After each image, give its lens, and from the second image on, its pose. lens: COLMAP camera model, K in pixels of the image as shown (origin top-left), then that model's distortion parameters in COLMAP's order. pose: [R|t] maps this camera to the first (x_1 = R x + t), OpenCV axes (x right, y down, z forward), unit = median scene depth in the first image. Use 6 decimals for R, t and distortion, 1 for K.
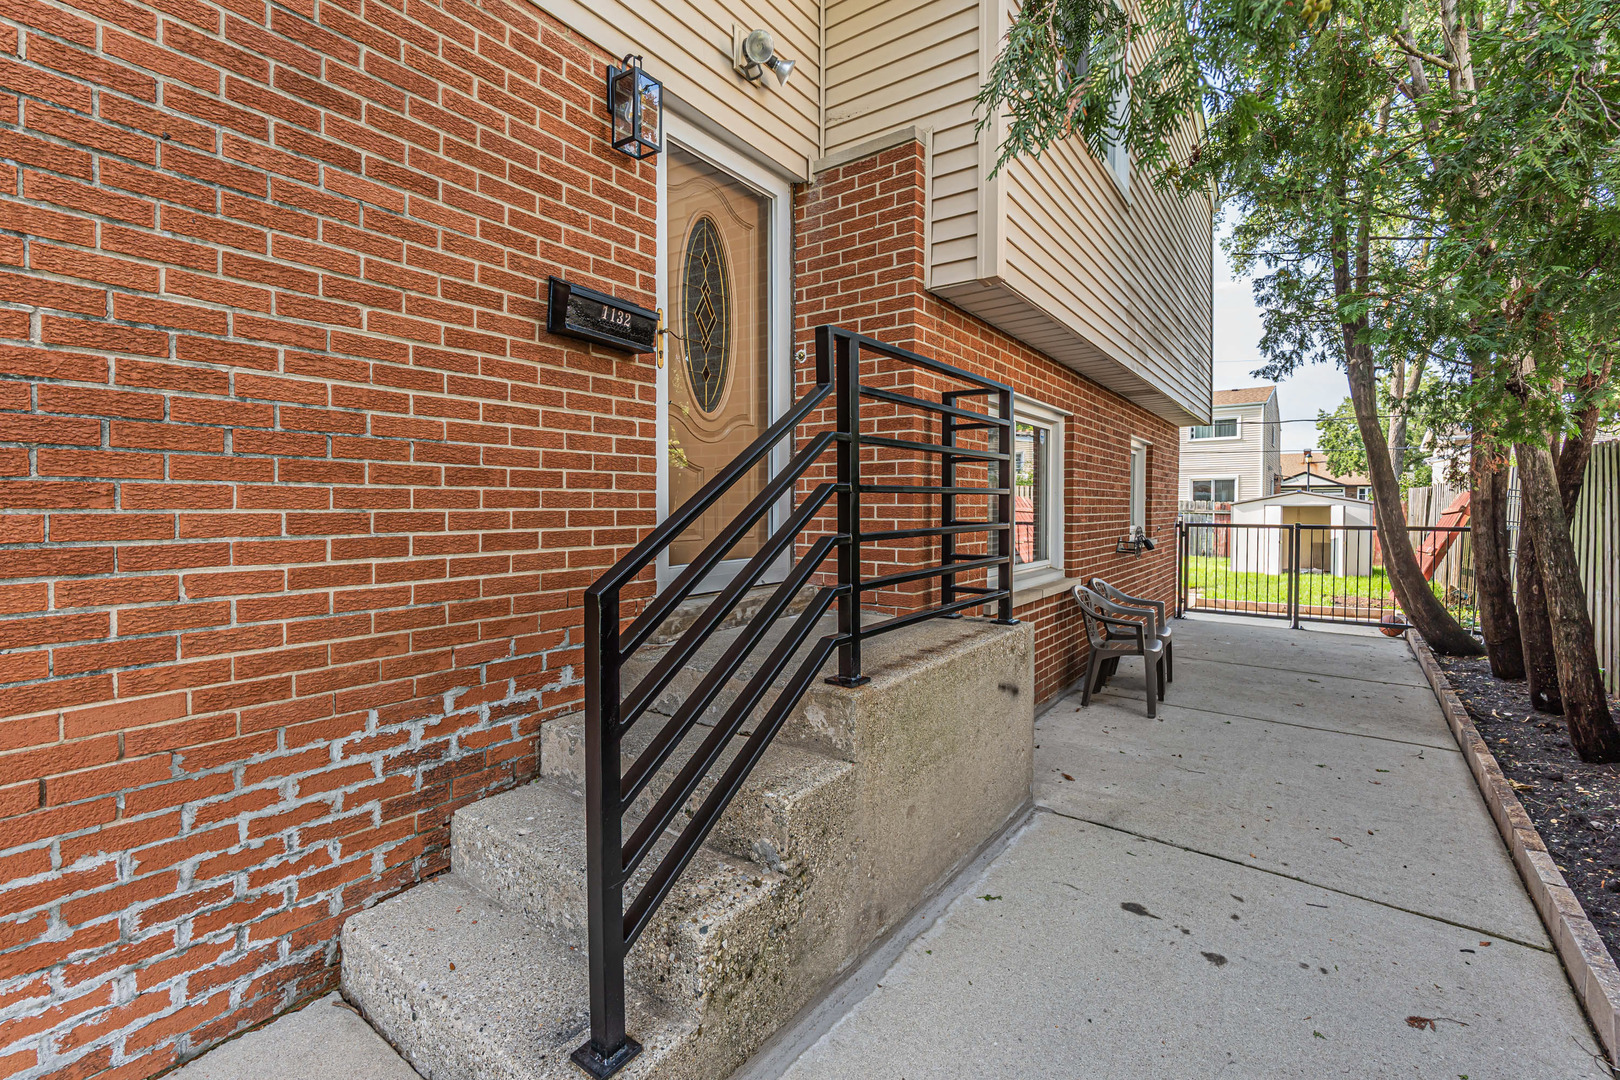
lens RADIAL K [[705.8, 0, 810.5], [0, 705.8, 526.6], [0, 0, 1]] dist [-0.003741, -0.000655]
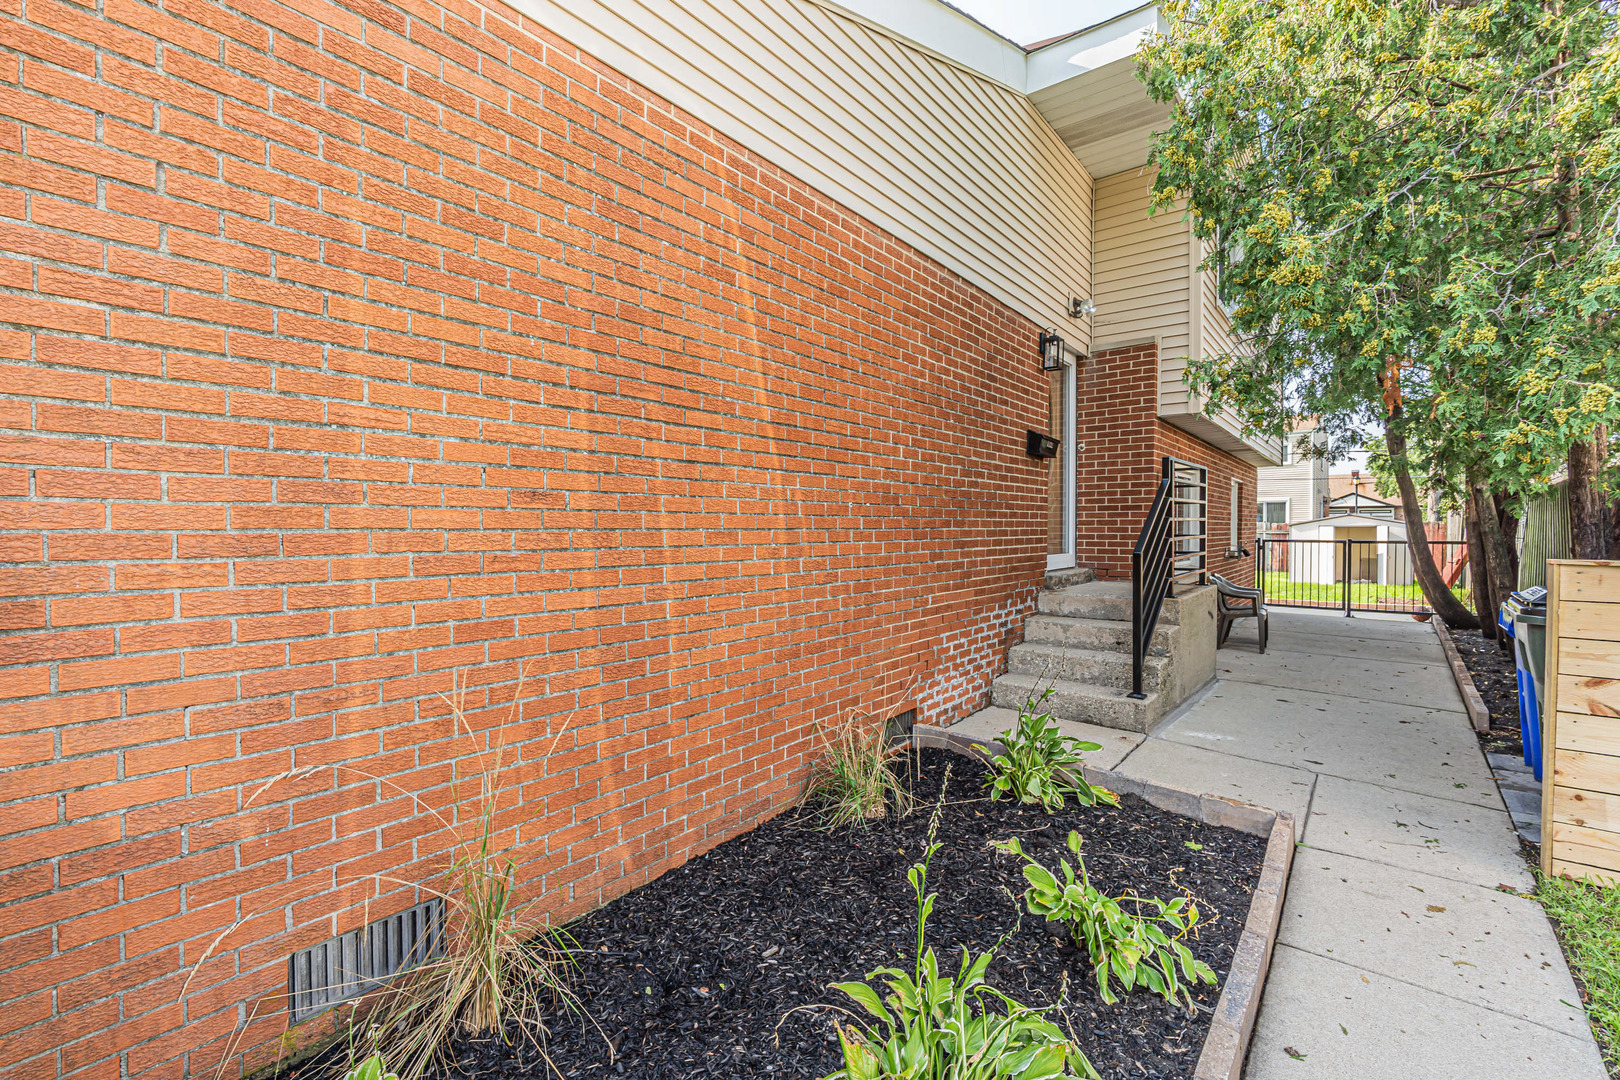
lens RADIAL K [[705.8, 0, 813.8], [0, 705.8, 543.8], [0, 0, 1]] dist [-0.003741, -0.000655]
pose [[0.999149, -0.001940, -0.041206, -0.304445], [0.001646, 0.999973, -0.007164, 0.013423], [0.041219, 0.007090, 0.999125, -0.426333]]
